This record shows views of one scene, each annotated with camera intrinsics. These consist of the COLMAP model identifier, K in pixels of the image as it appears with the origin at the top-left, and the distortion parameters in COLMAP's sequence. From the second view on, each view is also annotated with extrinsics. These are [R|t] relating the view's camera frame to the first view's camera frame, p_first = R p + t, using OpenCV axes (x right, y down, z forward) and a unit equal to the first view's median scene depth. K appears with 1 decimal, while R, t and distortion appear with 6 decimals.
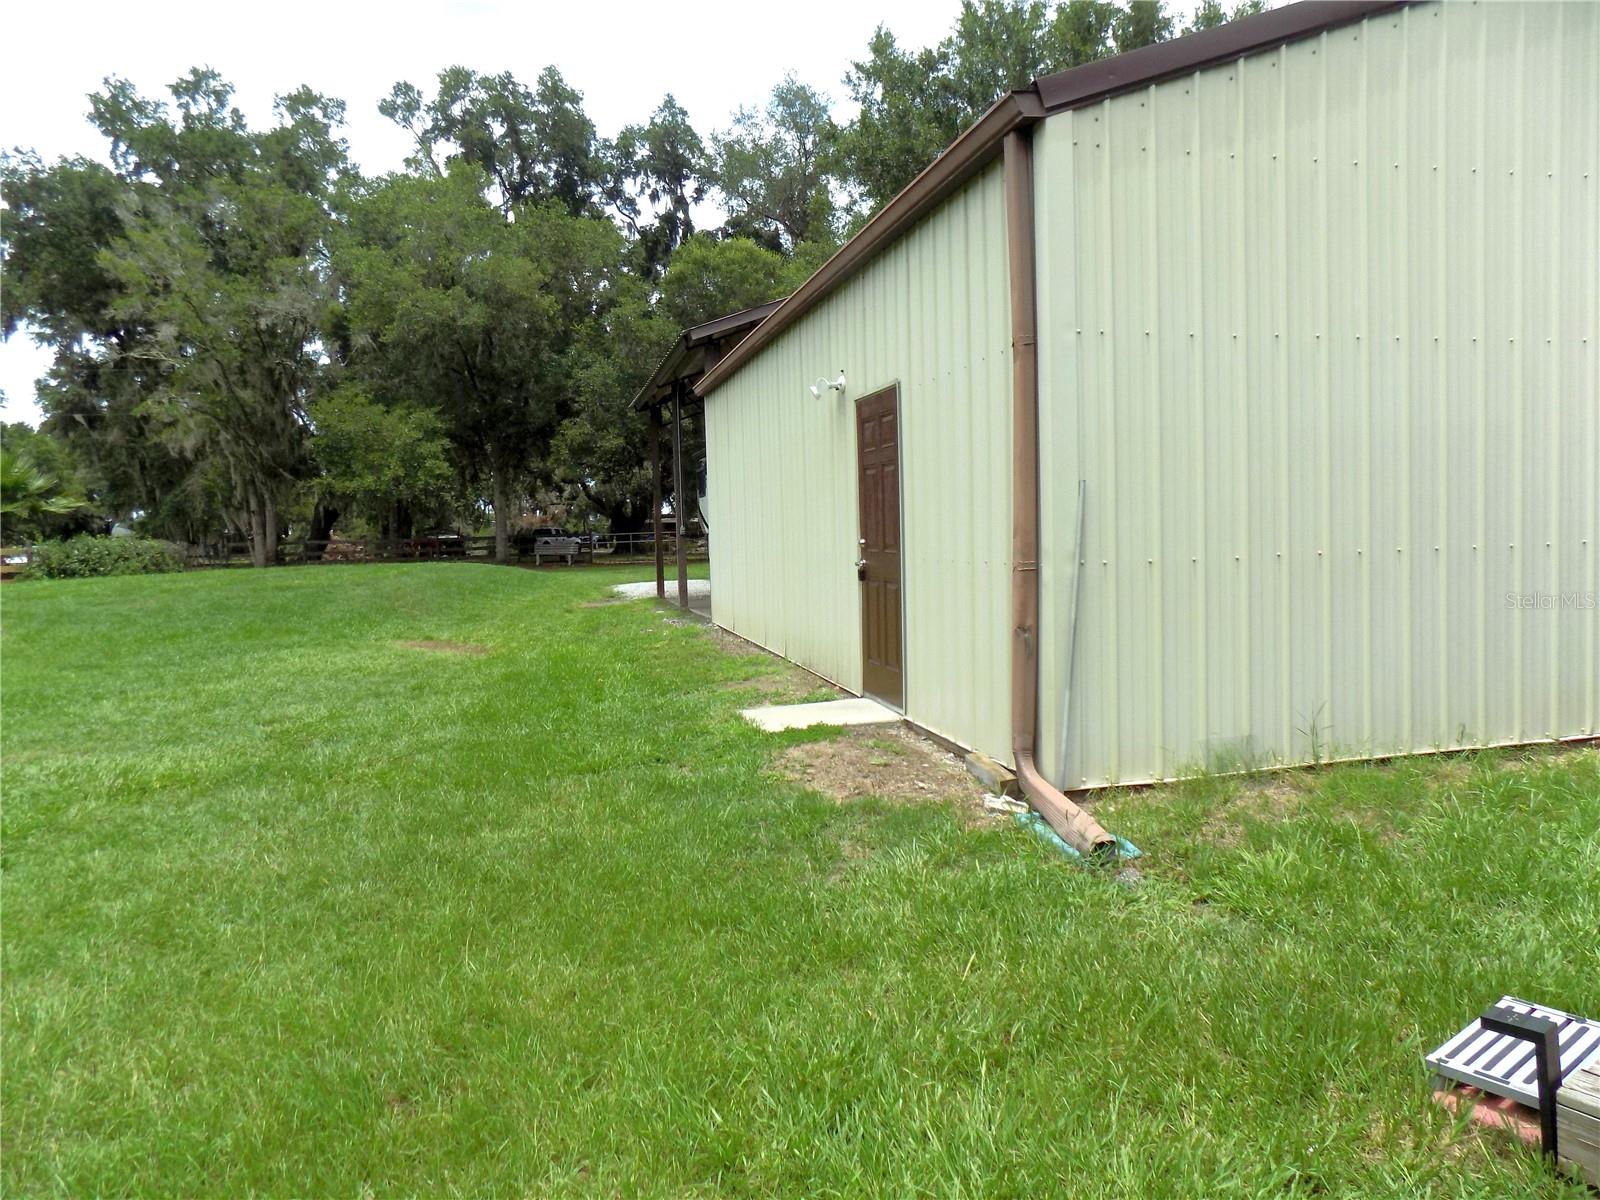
lens RADIAL K [[1079.2, 0, 800.8], [0, 1079.2, 597.1], [0, 0, 1]] dist [-0.057260, 0.049165]
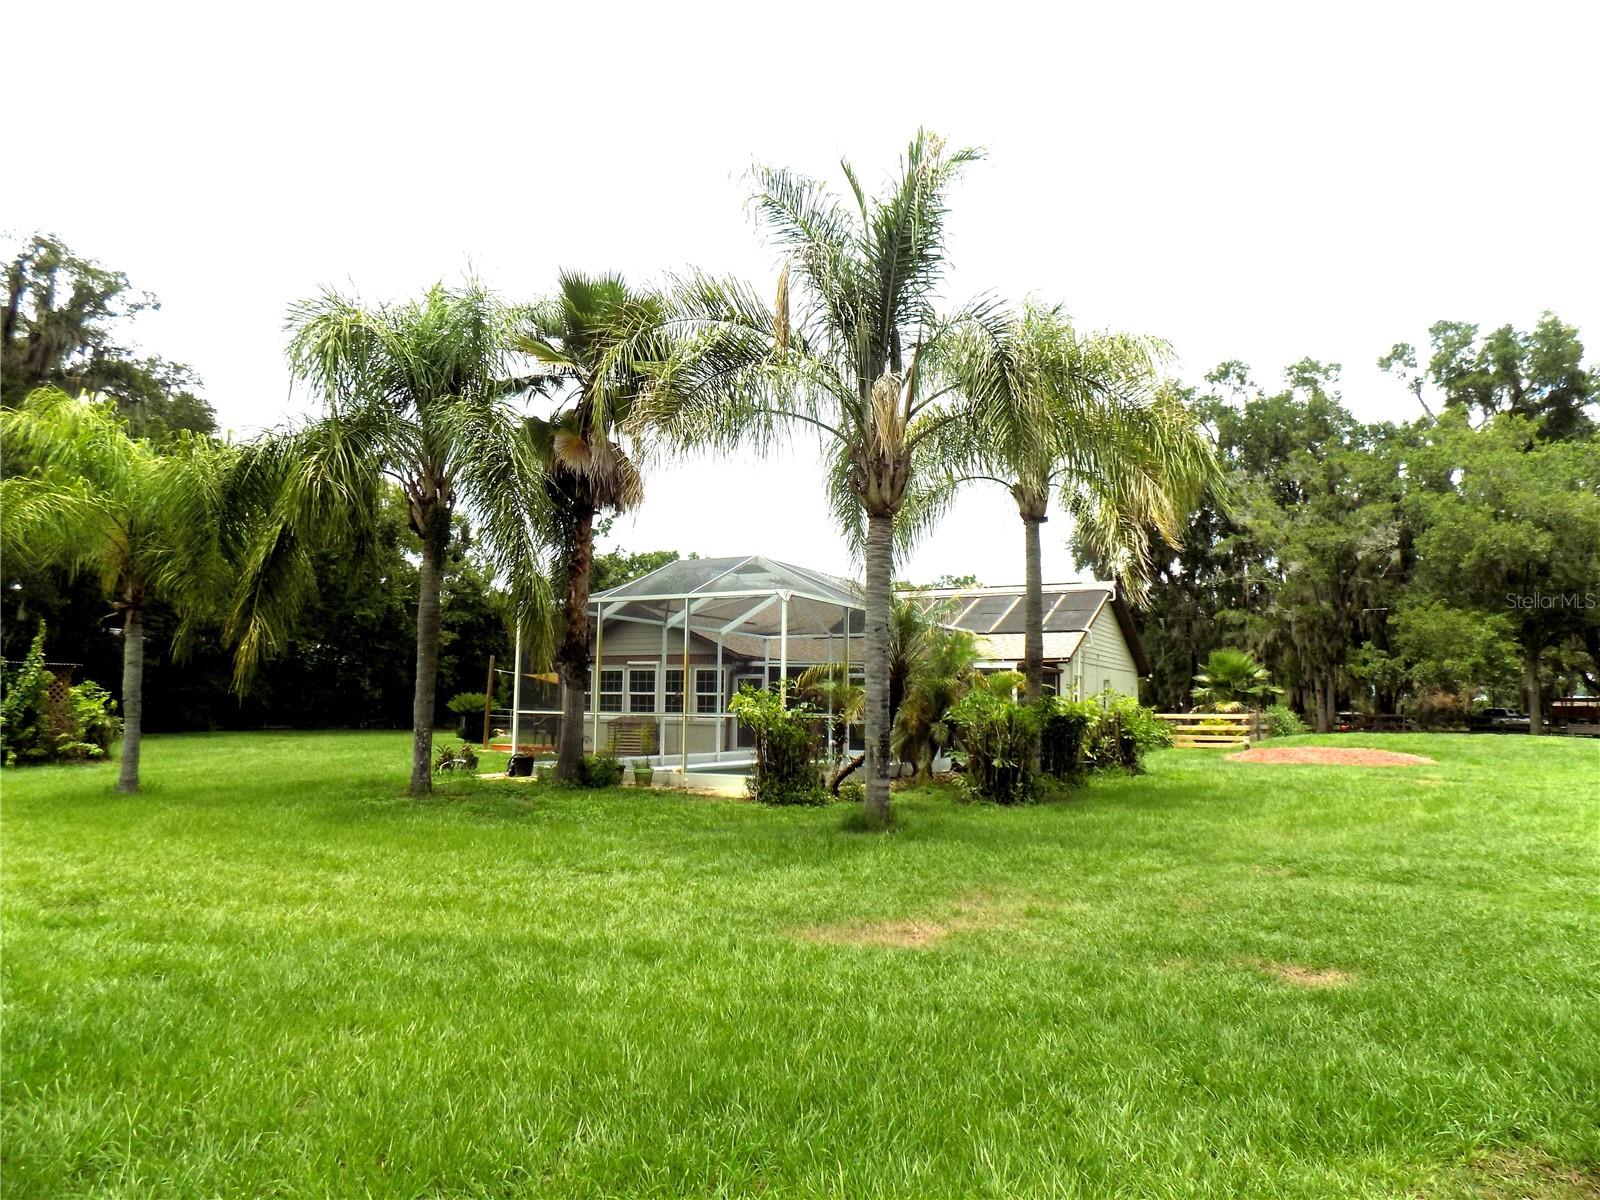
lens RADIAL K [[1079.2, 0, 800.2], [0, 1079.2, 597.6], [0, 0, 1]] dist [-0.057260, 0.049165]
pose [[0.748058, -0.035762, -0.662669, -0.110929], [-0.071883, 0.988305, -0.134482, 0.030286], [0.659729, 0.148235, 0.736739, -0.420456]]
